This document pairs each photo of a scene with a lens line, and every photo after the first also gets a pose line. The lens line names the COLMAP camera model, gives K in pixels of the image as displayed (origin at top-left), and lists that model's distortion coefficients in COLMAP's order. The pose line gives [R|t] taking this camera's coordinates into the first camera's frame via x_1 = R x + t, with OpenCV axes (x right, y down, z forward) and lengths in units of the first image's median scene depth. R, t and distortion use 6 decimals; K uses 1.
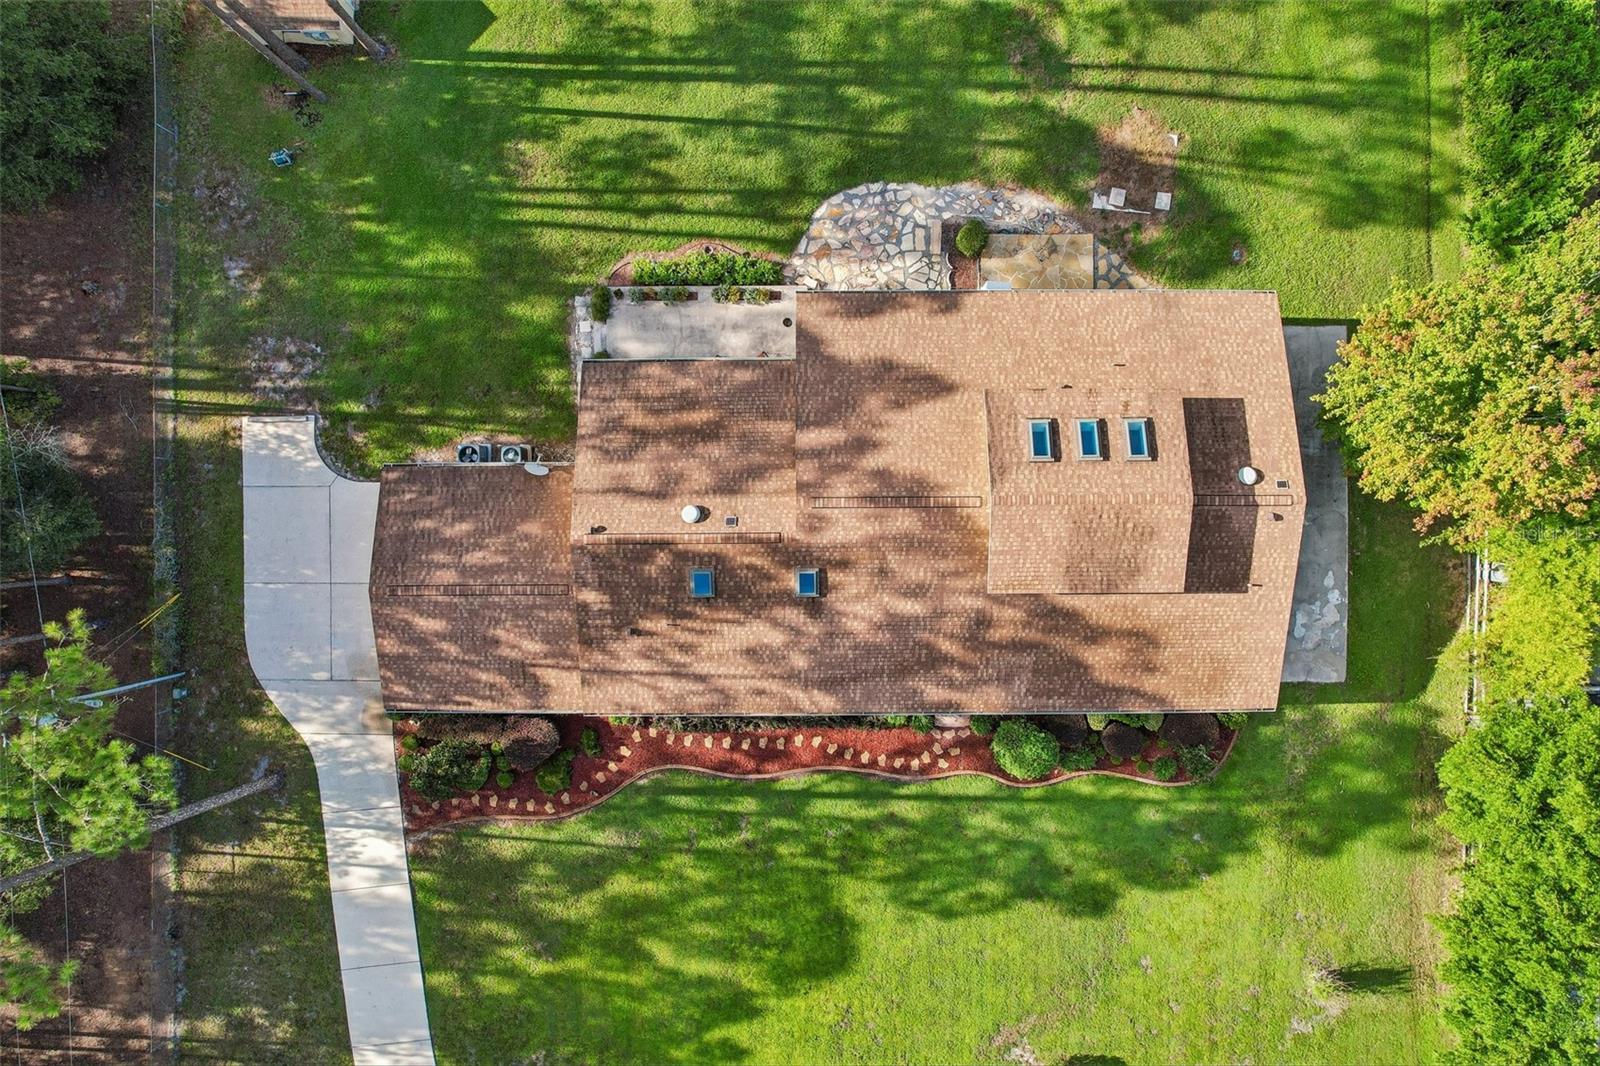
lens RADIAL K [[1017.6, 0, 800.0], [0, 1017.6, 533.0], [0, 0, 1]] dist [-0.070047, 0.060819]
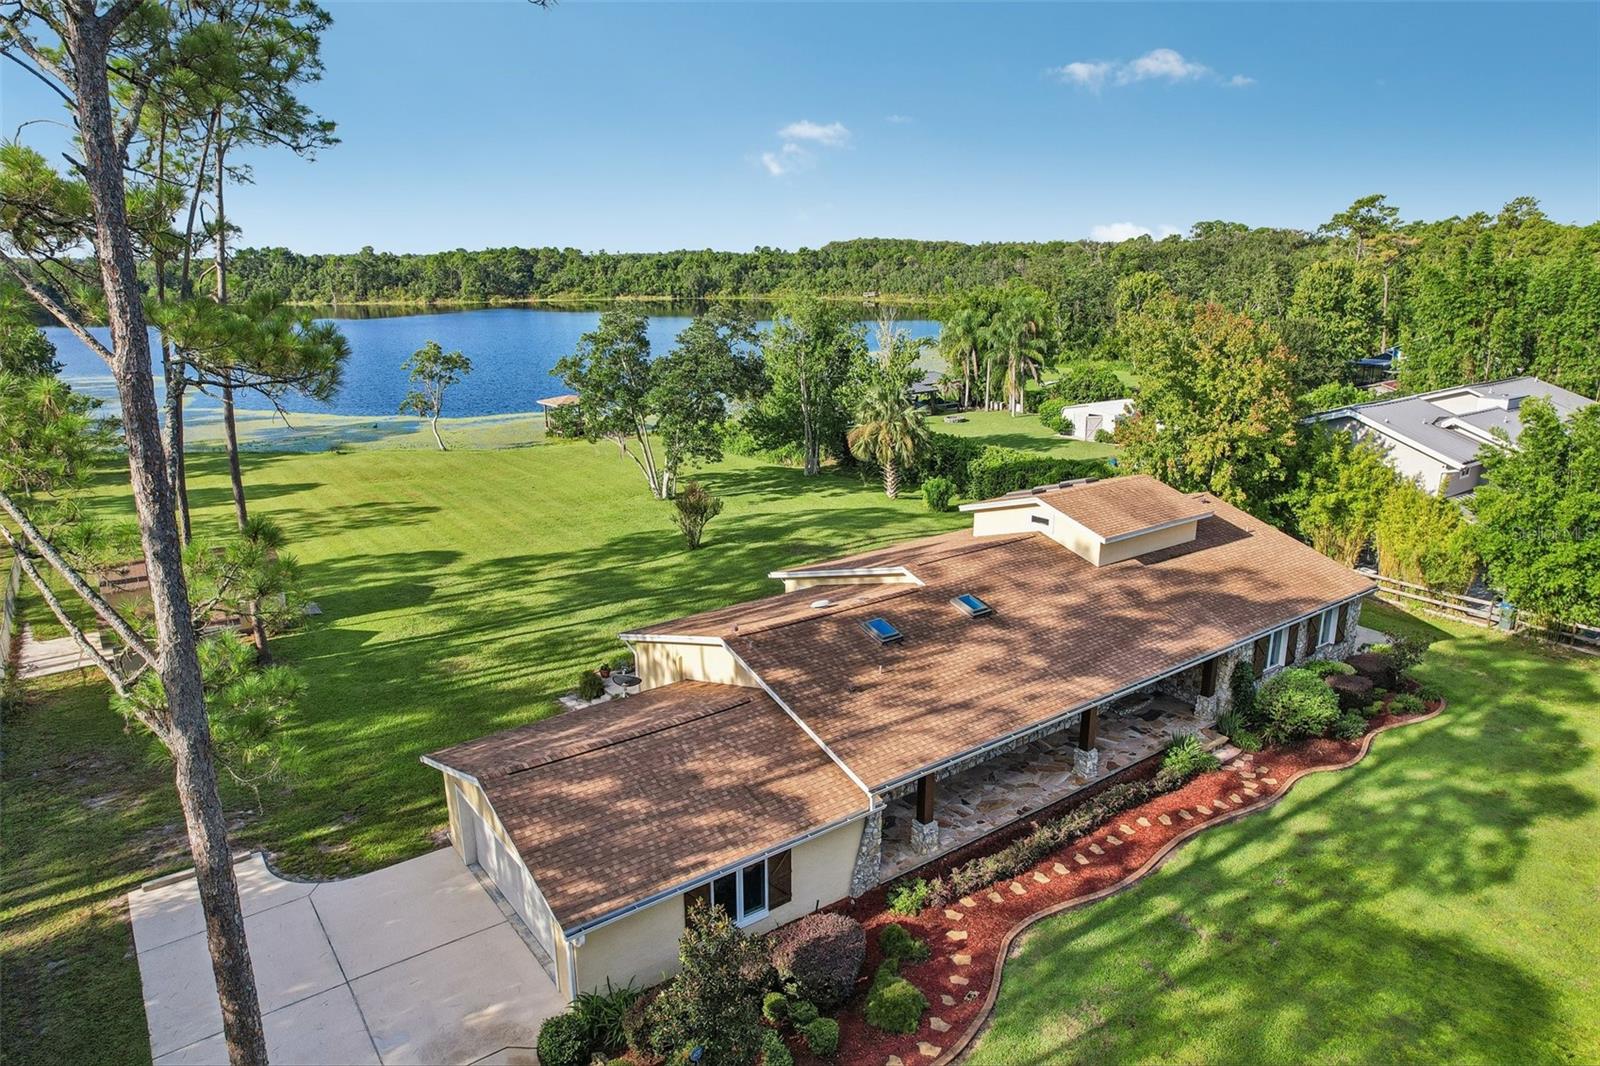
lens RADIAL K [[1017.6, 0, 800.0], [0, 1017.6, 533.0], [0, 0, 1]] dist [-0.070047, 0.060819]
pose [[0.807001, -0.148000, 0.571704, -0.543014], [0.590542, 0.197149, -0.782555, 0.569896], [0.003107, 0.969138, 0.246500, 0.635221]]
